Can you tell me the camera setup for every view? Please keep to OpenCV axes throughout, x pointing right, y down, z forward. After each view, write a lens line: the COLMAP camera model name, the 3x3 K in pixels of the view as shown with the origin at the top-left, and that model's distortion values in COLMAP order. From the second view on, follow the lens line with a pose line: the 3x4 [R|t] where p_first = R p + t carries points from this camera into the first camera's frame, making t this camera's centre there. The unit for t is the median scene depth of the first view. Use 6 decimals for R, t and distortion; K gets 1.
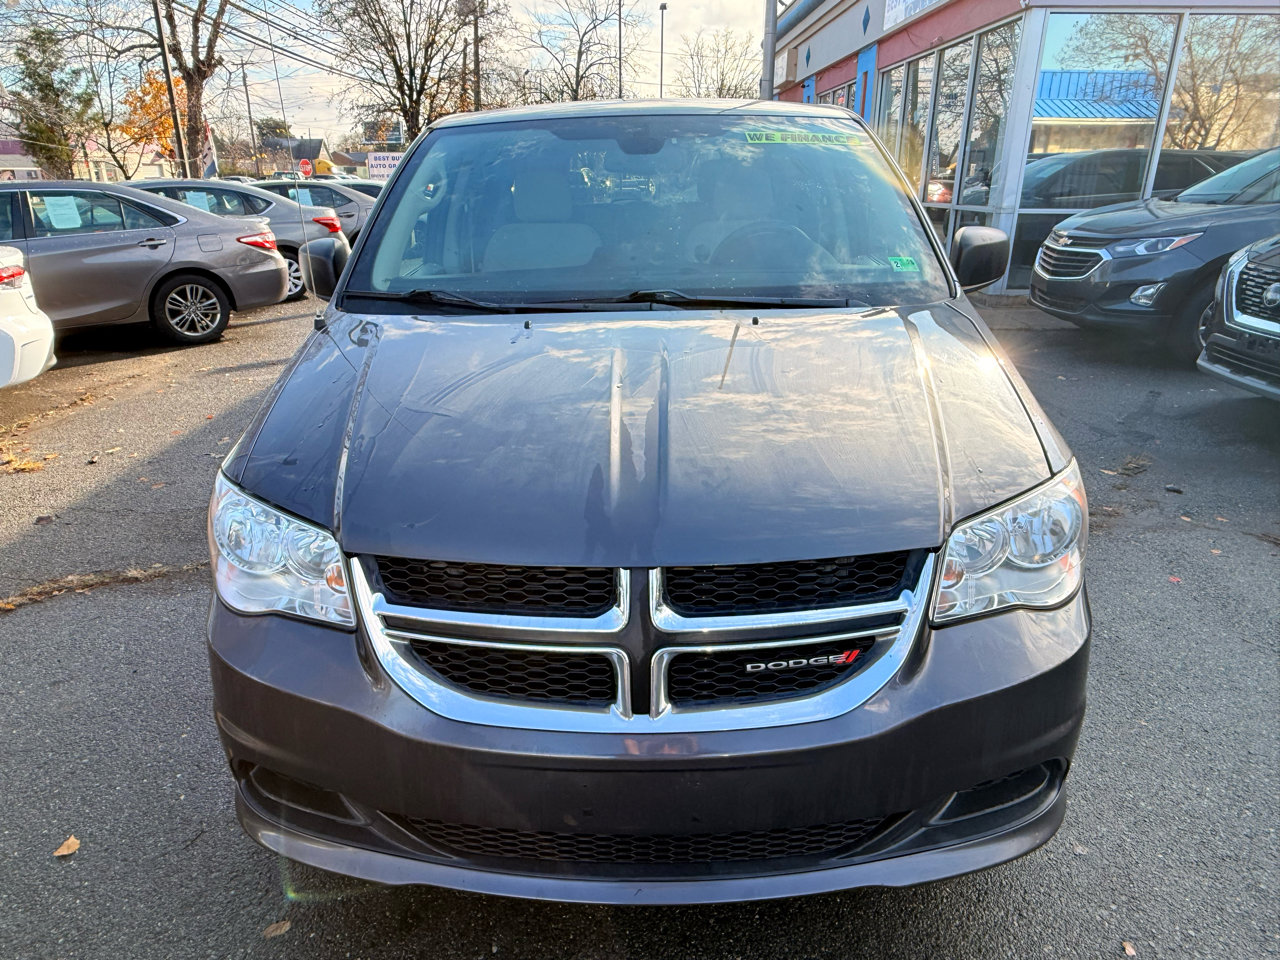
lens RADIAL K [[811.2, 0, 625.2], [0, 811.2, 460.9], [0, 0, 1]] dist [-0.002843, 0.001001]
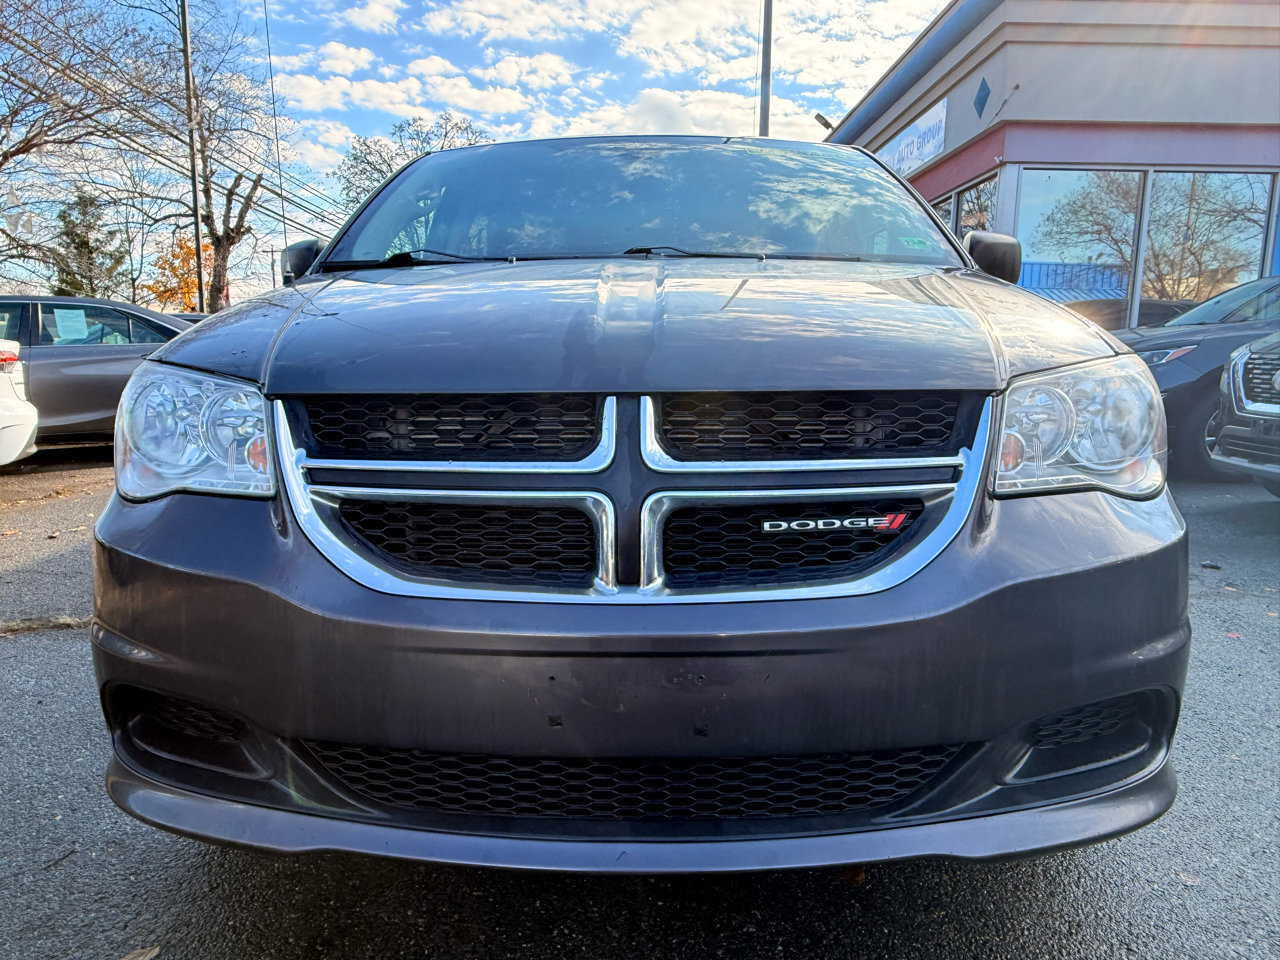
lens RADIAL K [[811.2, 0, 625.2], [0, 811.2, 460.9], [0, 0, 1]] dist [-0.002843, 0.001001]
pose [[0.999893, 0.014523, 0.001557, 0.005736], [-0.013913, 0.979459, -0.201163, 0.145831], [-0.004446, 0.201120, 0.979557, 0.091759]]
